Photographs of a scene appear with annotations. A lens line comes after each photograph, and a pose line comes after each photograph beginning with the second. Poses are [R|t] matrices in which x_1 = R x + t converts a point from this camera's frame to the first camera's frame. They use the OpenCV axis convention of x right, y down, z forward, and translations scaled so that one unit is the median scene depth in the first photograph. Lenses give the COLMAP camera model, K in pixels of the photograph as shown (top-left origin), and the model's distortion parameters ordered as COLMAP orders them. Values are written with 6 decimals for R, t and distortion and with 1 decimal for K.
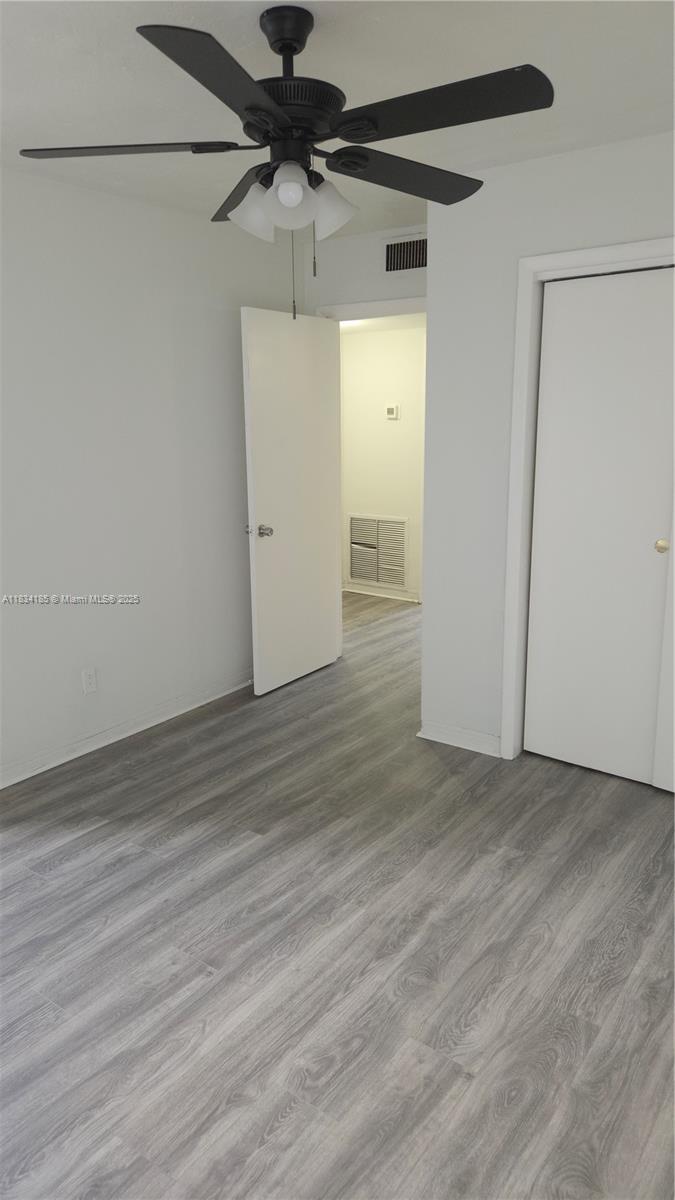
lens RADIAL K [[798.4, 0, 331.5], [0, 798.4, 602.7], [0, 0, 1]] dist [0.039940, -0.039234]
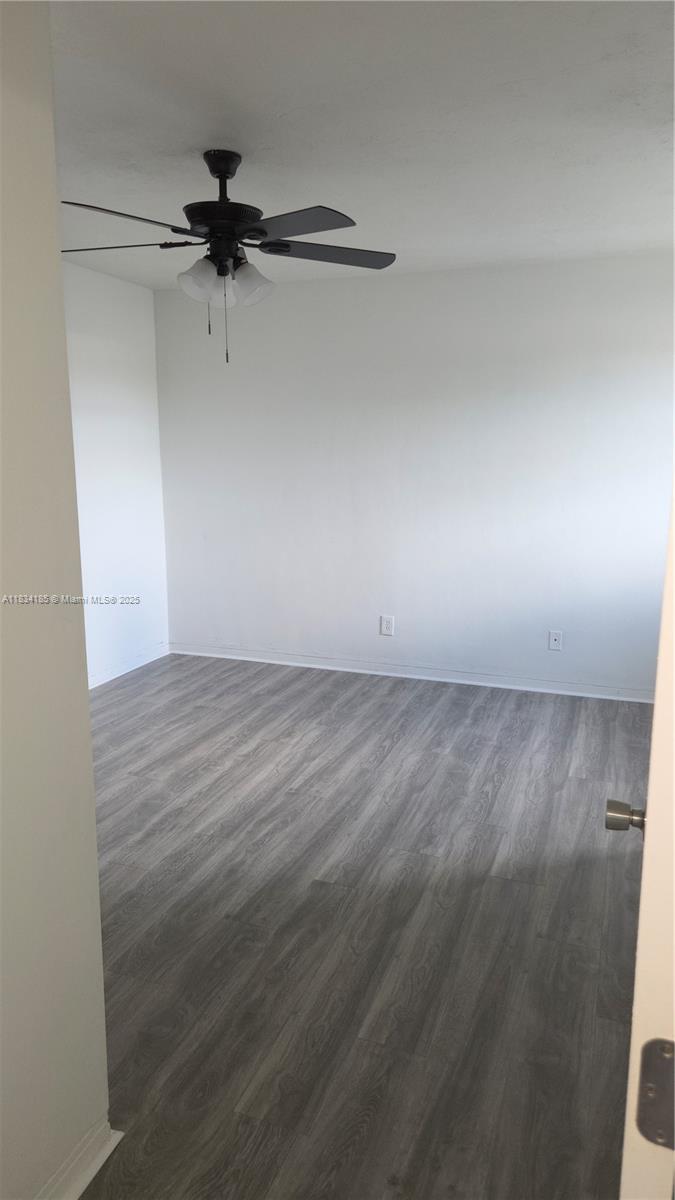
lens RADIAL K [[798.4, 0, 335.0], [0, 798.4, 598.6], [0, 0, 1]] dist [0.039940, -0.039234]
pose [[-0.961160, 0.064814, -0.268272, 0.144130], [-0.053637, 0.909633, 0.411937, -0.473523], [0.270728, 0.410326, -0.870826, 2.028459]]
